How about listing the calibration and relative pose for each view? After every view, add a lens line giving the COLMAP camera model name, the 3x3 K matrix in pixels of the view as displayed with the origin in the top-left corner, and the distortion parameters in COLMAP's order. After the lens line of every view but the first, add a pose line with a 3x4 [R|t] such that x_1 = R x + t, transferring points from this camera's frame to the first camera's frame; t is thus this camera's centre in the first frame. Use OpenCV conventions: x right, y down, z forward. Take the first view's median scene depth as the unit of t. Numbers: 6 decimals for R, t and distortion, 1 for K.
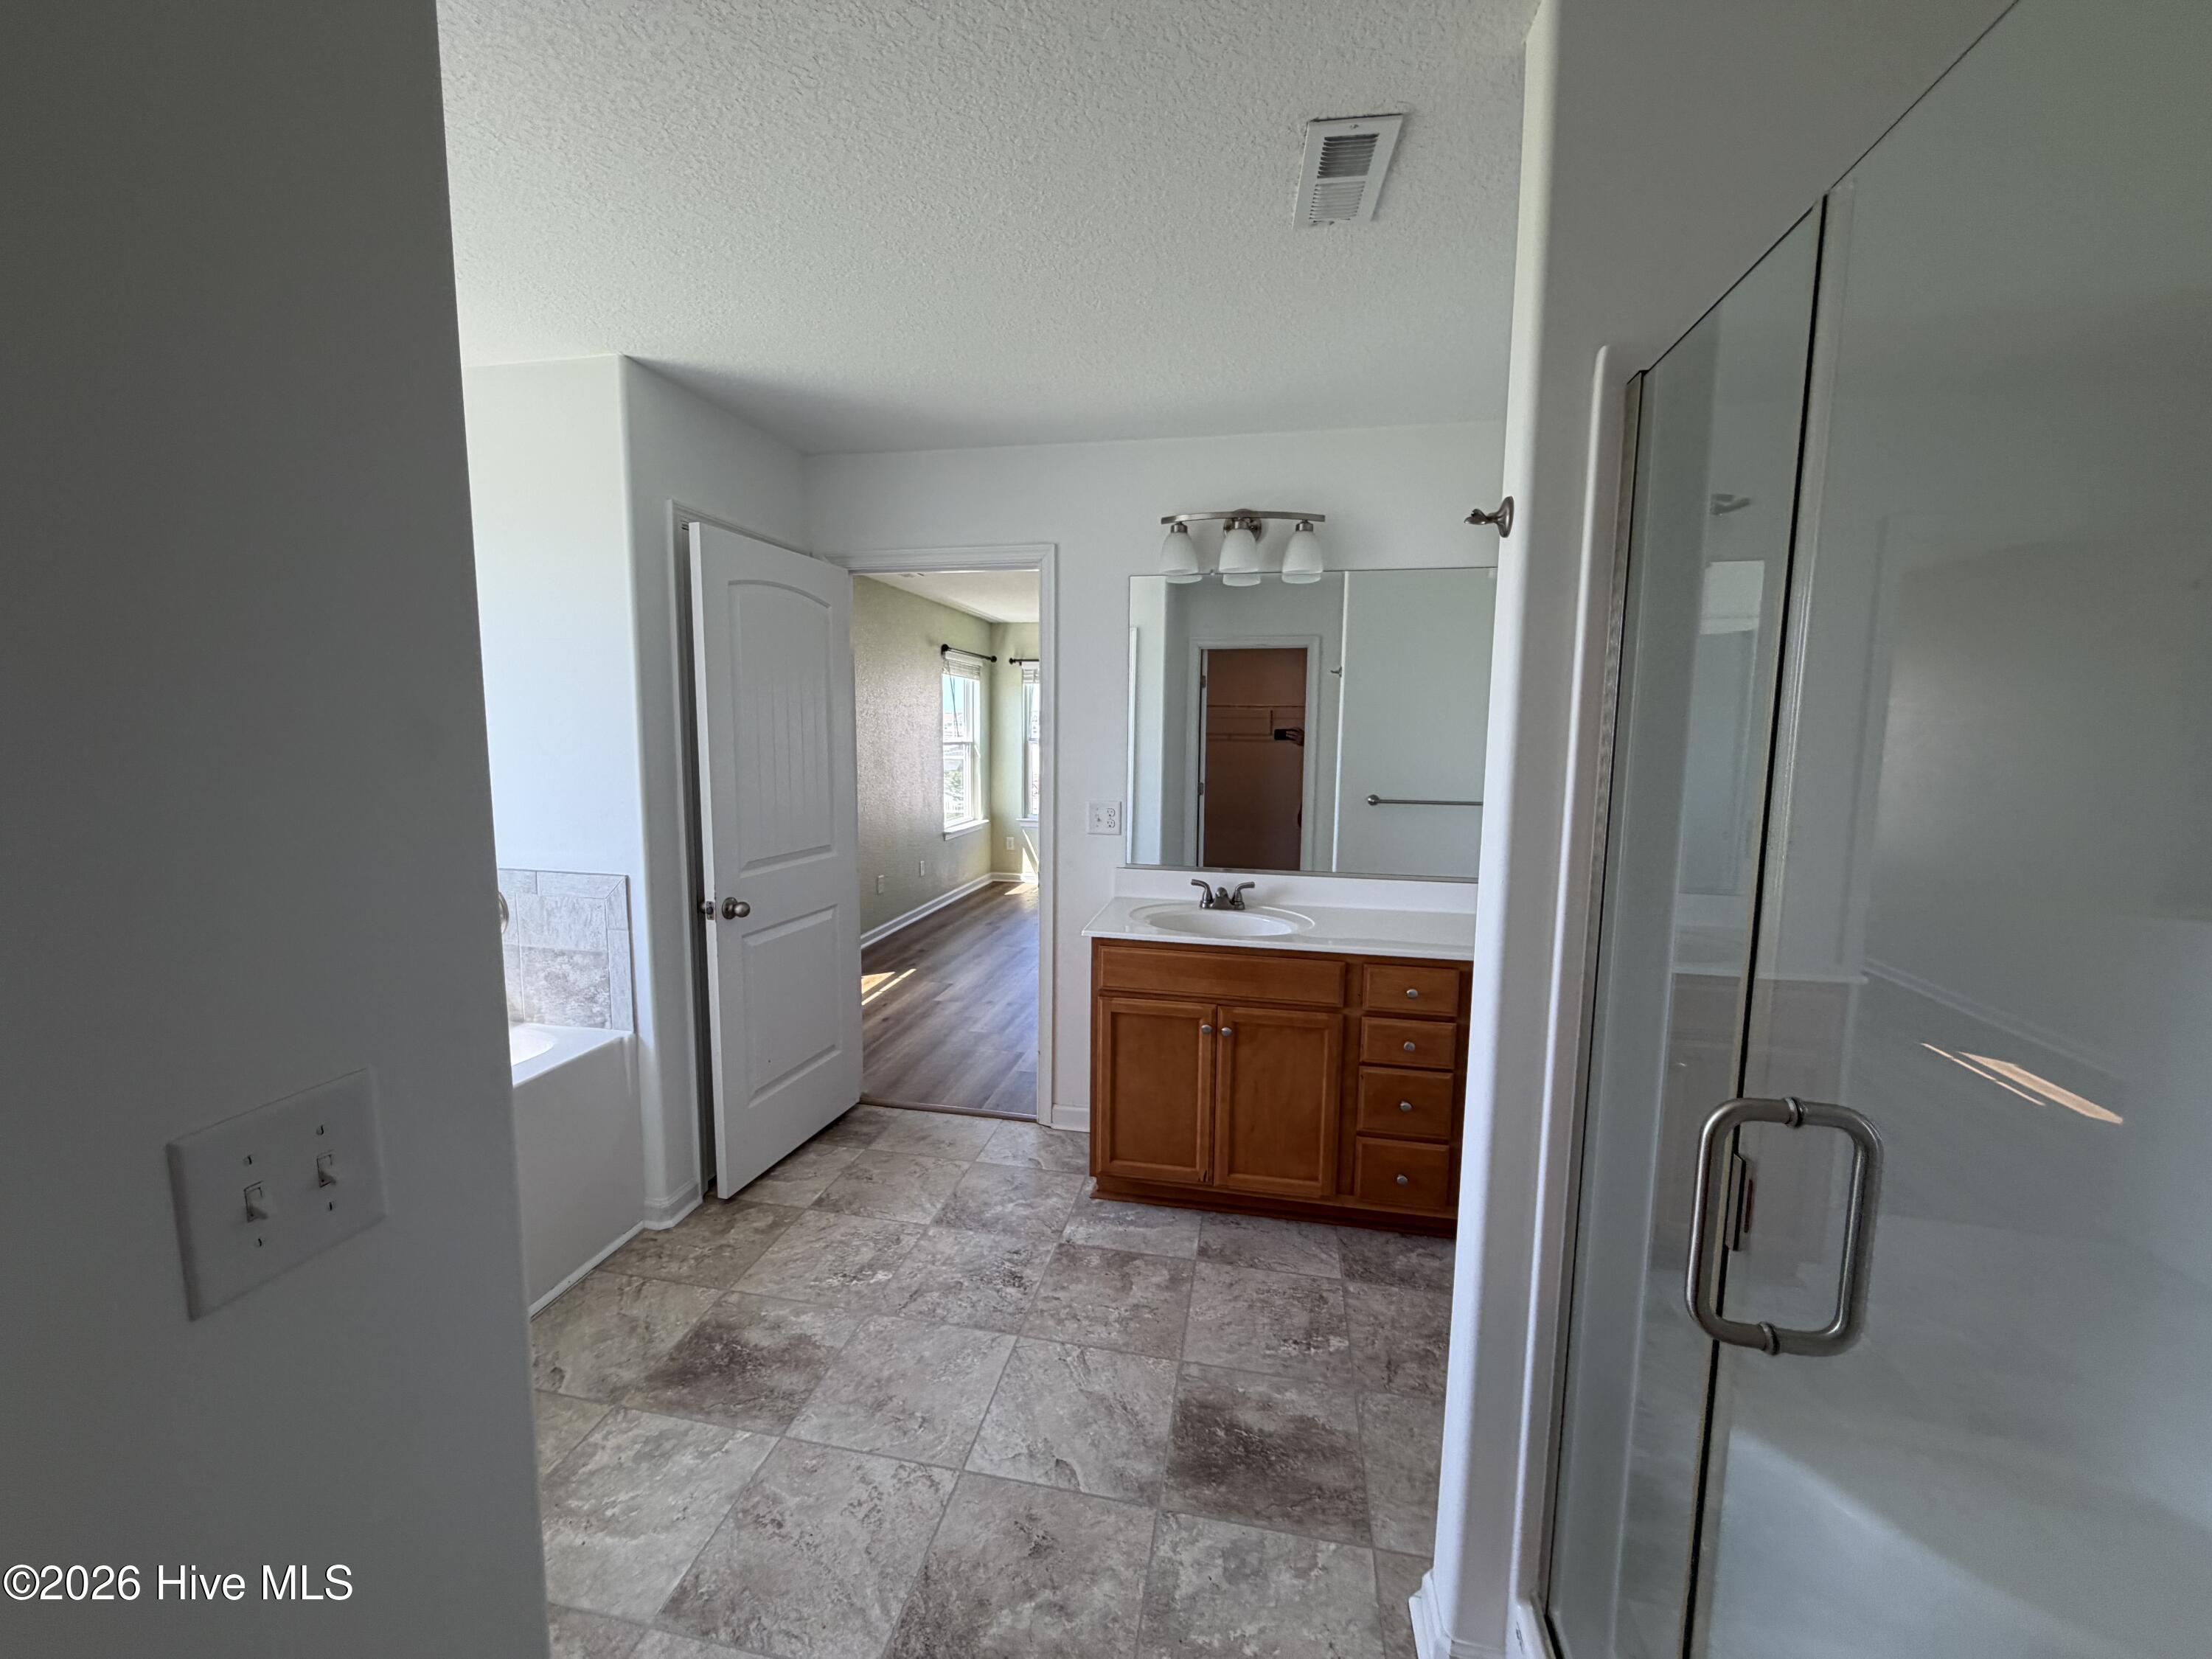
lens RADIAL K [[879.1, 0, 1100.7], [0, 879.1, 829.0], [0, 0, 1]] dist [0.000179, 0.000216]
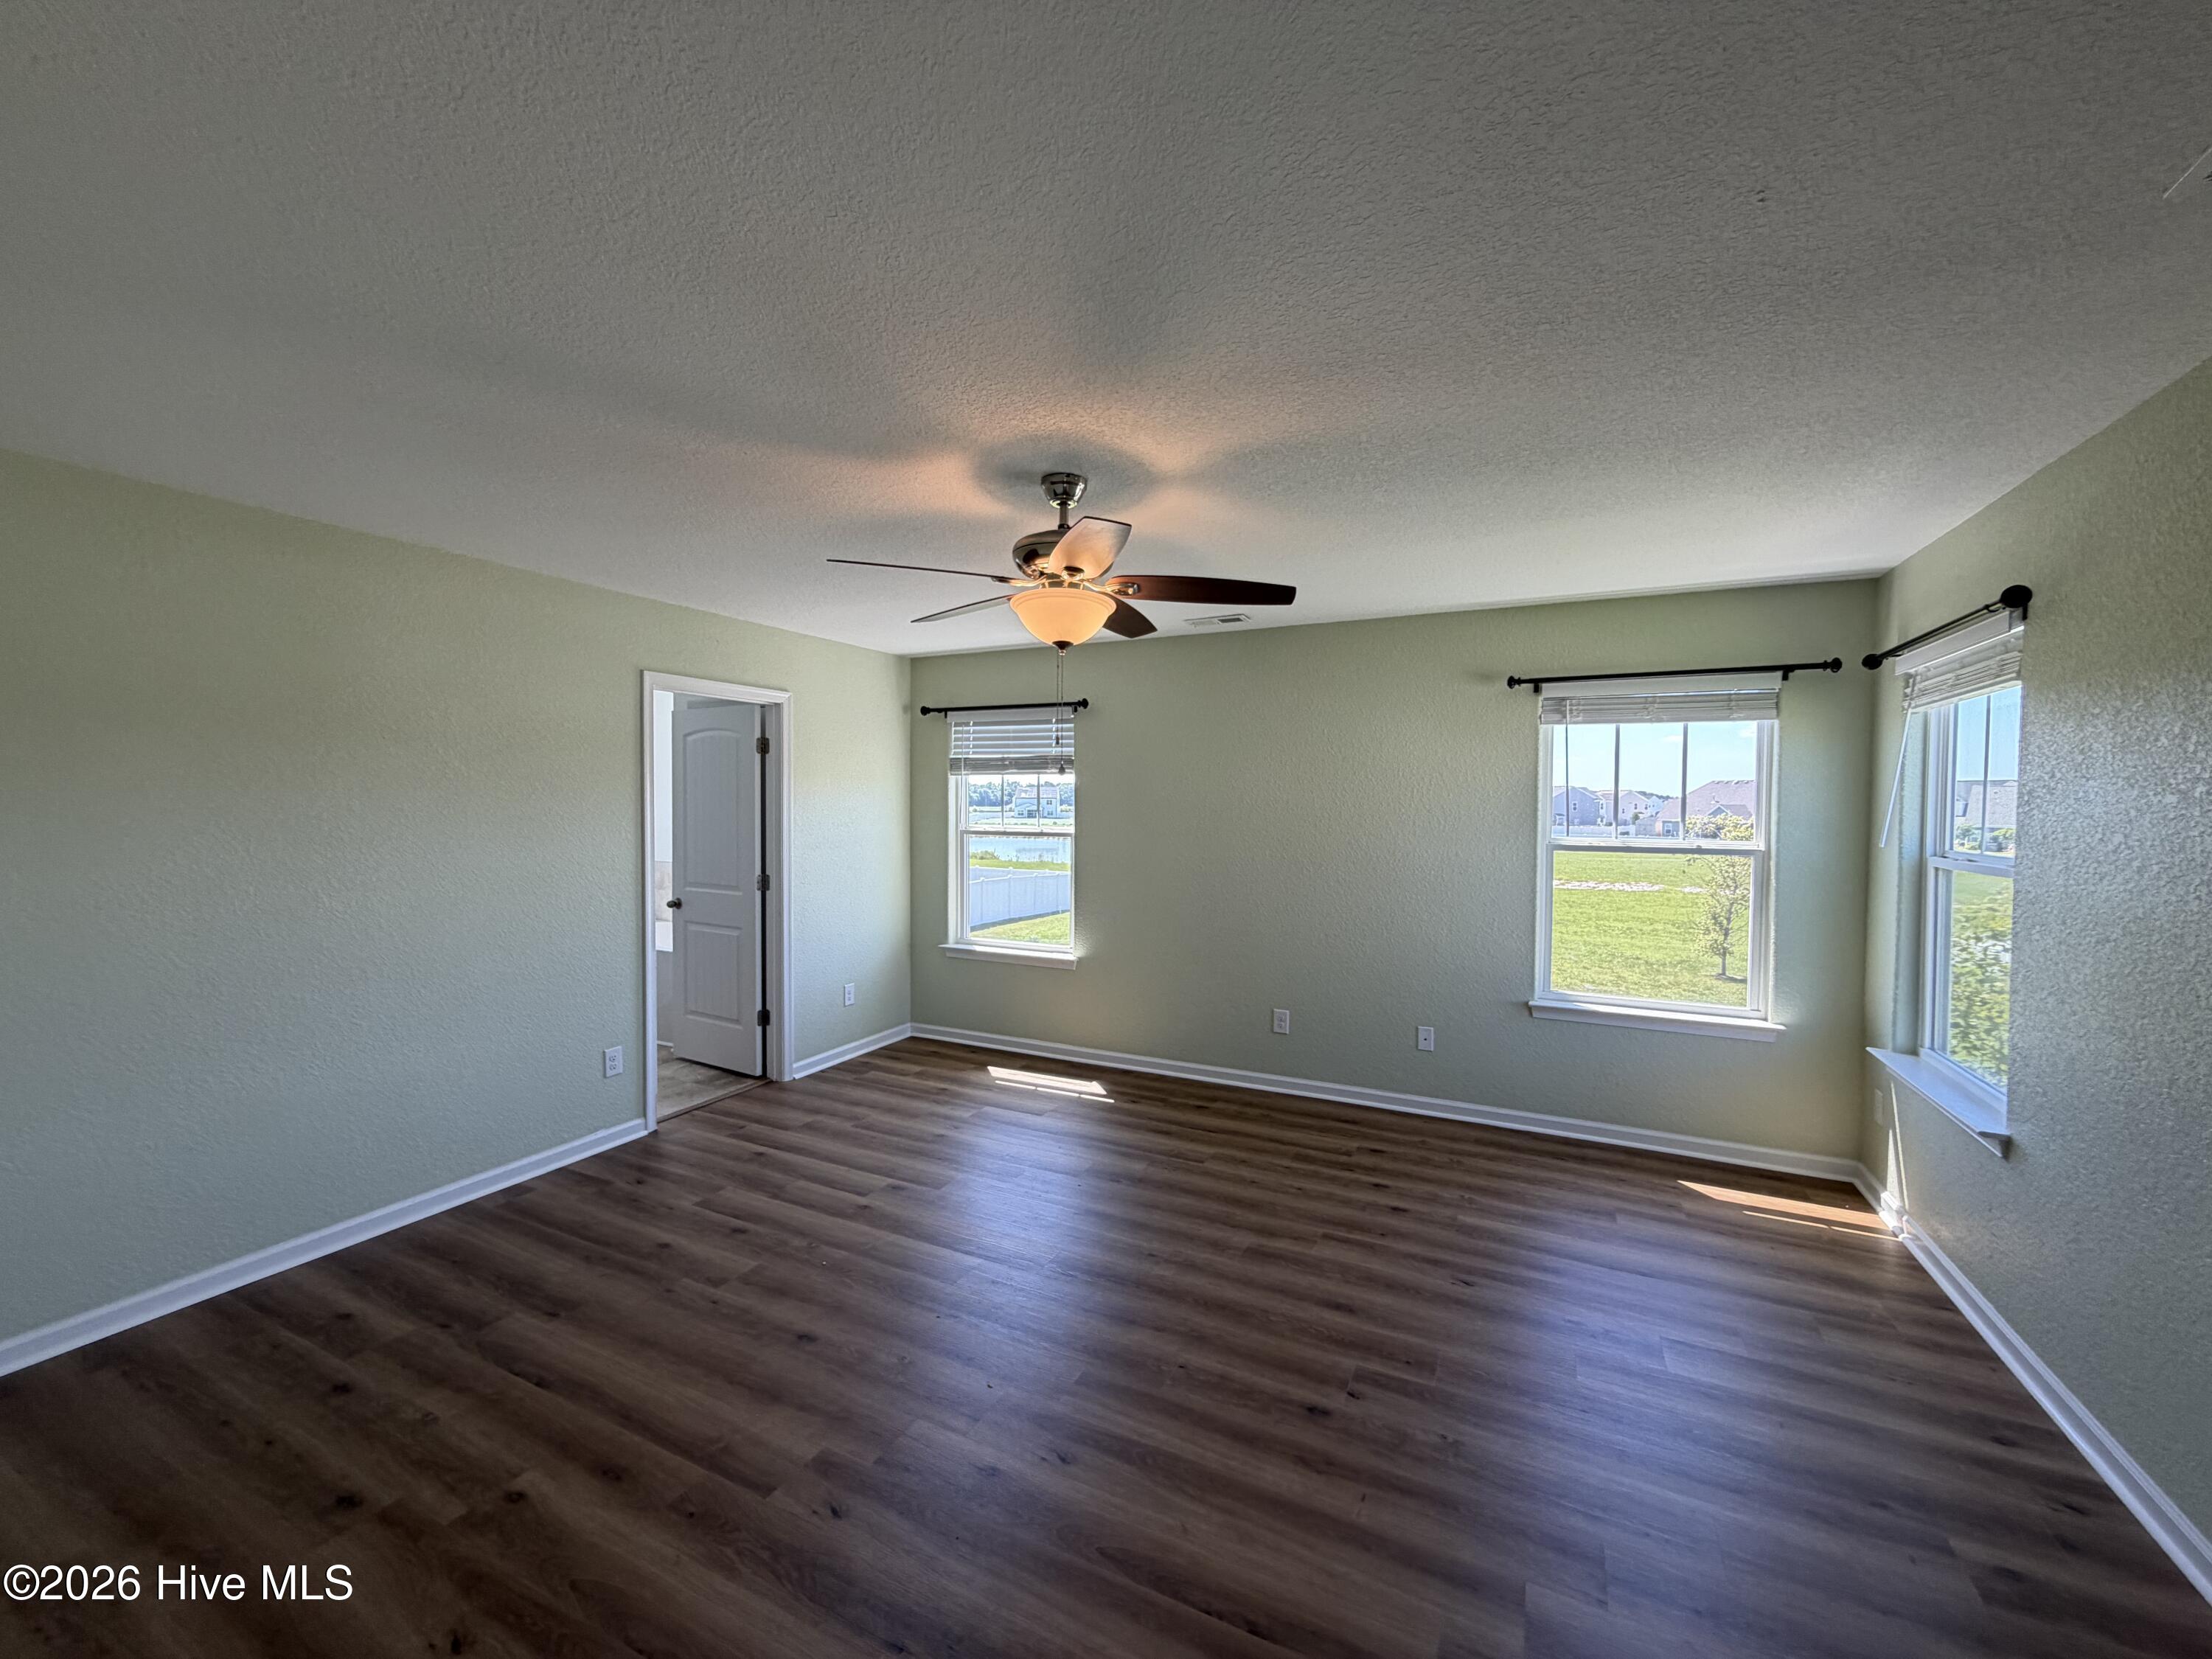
lens RADIAL K [[879.1, 0, 1100.7], [0, 879.1, 829.0], [0, 0, 1]] dist [0.000179, 0.000216]
pose [[-0.256526, 0.015181, -0.966418, 0.408360], [-0.118543, 0.991834, 0.047046, -0.093181], [0.959240, 0.126631, -0.252632, 0.799358]]
